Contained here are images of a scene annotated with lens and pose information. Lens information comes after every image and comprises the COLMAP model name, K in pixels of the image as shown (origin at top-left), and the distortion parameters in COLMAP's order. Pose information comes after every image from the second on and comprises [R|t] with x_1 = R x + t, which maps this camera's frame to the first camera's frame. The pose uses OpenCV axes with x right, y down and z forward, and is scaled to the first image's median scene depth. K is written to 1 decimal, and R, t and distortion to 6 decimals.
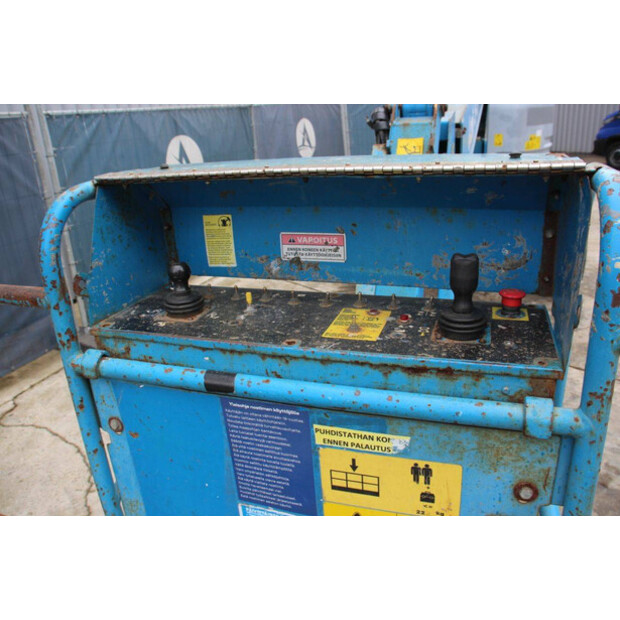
lens RADIAL K [[503.7, 0, 310.0], [0, 503.7, 310.0], [0, 0, 1]] dist [-0.170729, 0.162559]
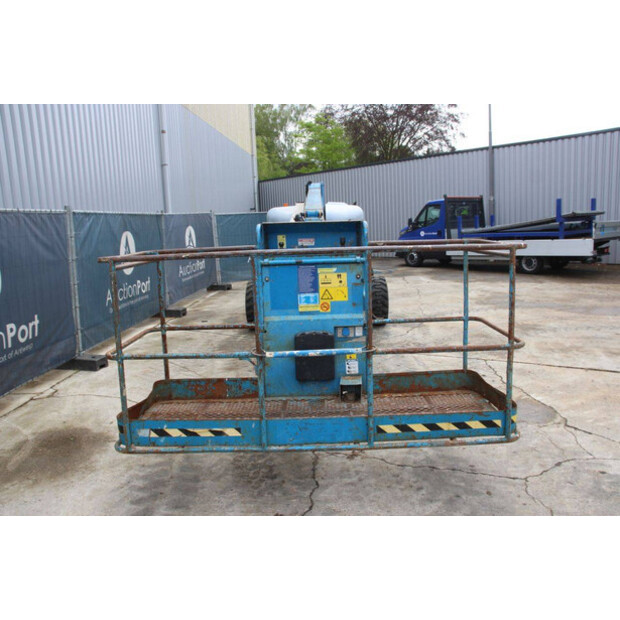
lens RADIAL K [[503.7, 0, 310.0], [0, 503.7, 310.0], [0, 0, 1]] dist [-0.170729, 0.162559]
pose [[0.947083, -0.015884, 0.320595, -1.530389], [0.085484, 0.975186, -0.204215, 1.496664], [-0.309396, 0.220815, 0.924940, -3.230358]]
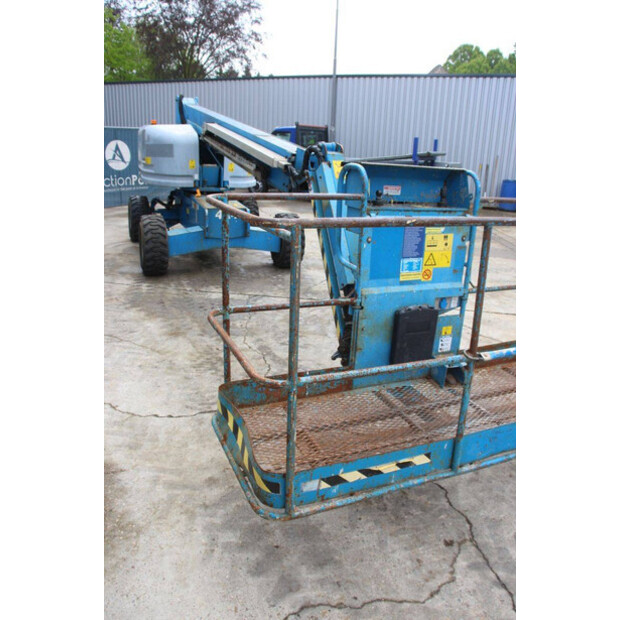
lens RADIAL K [[503.7, 0, 310.0], [0, 503.7, 310.0], [0, 0, 1]] dist [-0.170729, 0.162559]
pose [[0.735572, -0.107289, 0.668897, -3.089745], [0.148793, 0.988856, -0.005016, 0.686712], [-0.660904, 0.103216, 0.743338, -1.175410]]
